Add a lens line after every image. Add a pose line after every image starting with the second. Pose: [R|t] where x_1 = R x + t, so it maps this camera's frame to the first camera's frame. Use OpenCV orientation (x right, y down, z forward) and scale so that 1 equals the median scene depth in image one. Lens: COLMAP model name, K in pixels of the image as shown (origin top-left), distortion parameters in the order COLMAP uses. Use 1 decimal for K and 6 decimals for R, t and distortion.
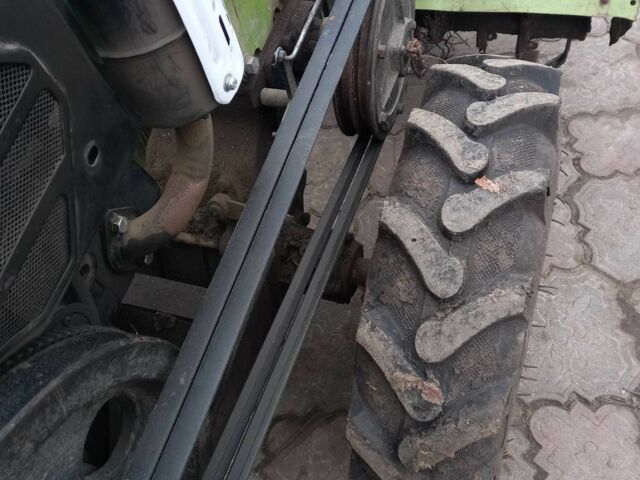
lens RADIAL K [[602.3, 0, 328.0], [0, 602.3, 239.7], [0, 0, 1]] dist [0.054538, -0.009417]
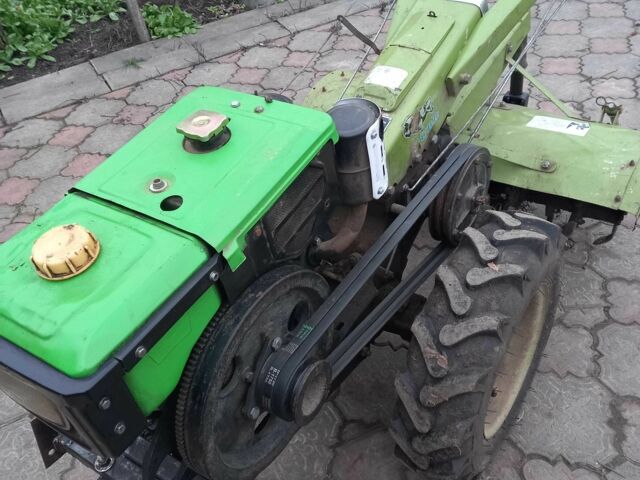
lens RADIAL K [[602.3, 0, 328.0], [0, 602.3, 239.7], [0, 0, 1]] dist [0.054538, -0.009417]
pose [[0.955851, 0.210014, -0.205531, 0.124293], [-0.251905, 0.945762, -0.205129, 0.339787], [0.151303, 0.247847, 0.956911, -0.924021]]
